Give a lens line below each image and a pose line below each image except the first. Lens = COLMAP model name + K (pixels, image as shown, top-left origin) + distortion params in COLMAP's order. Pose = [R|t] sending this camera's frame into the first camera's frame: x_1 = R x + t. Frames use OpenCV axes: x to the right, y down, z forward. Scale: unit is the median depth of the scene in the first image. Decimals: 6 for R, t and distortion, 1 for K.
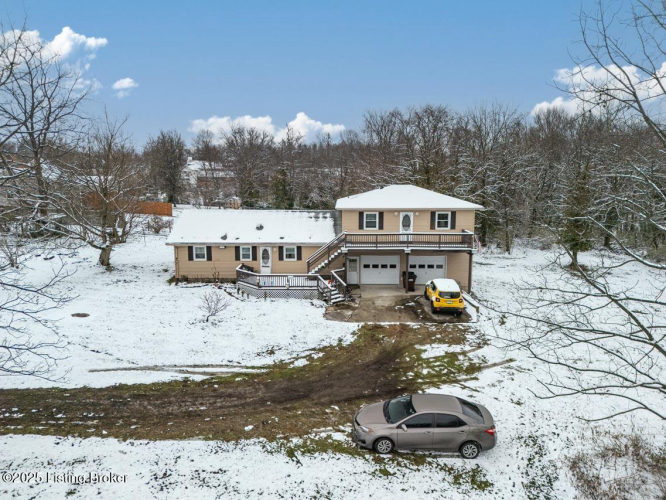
lens RADIAL K [[489.3, 0, 335.2], [0, 489.3, 245.9], [0, 0, 1]] dist [0.093055, -0.117228]
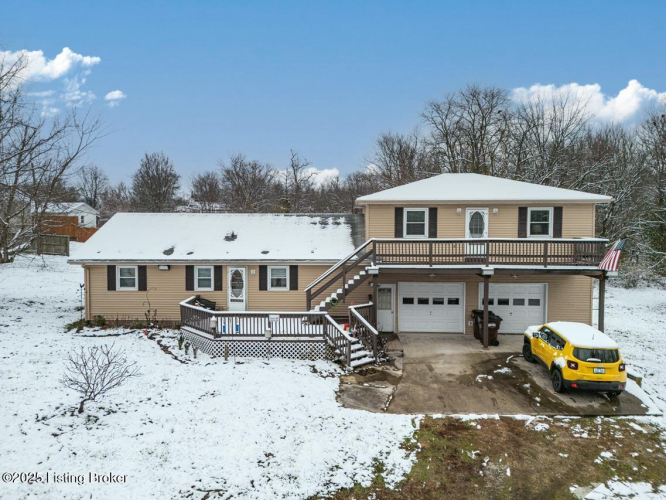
lens RADIAL K [[489.3, 0, 335.2], [0, 489.3, 245.9], [0, 0, 1]] dist [0.093055, -0.117228]
pose [[0.999874, 0.002308, -0.015719, -0.014677], [-0.003845, 0.995133, -0.098464, 0.035092], [0.015415, 0.098512, 0.995016, 0.415614]]
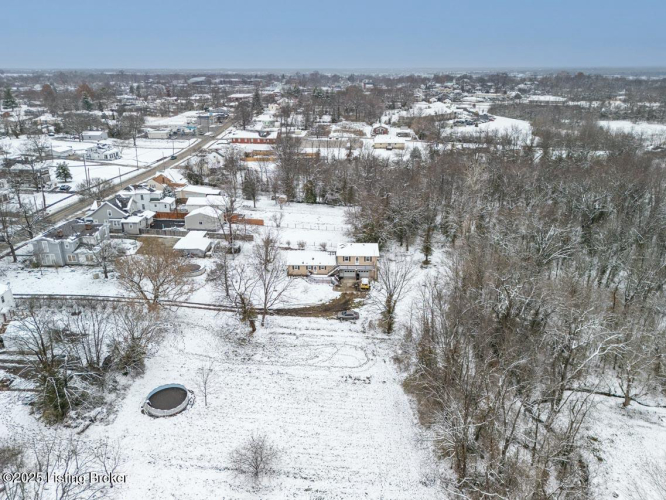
lens RADIAL K [[489.3, 0, 335.2], [0, 489.3, 245.9], [0, 0, 1]] dist [0.093055, -0.117228]
pose [[0.999712, 0.002348, -0.023869, 0.075105], [0.002311, 0.981134, 0.193317, -0.797207], [0.023873, -0.193316, 0.980846, -2.306347]]
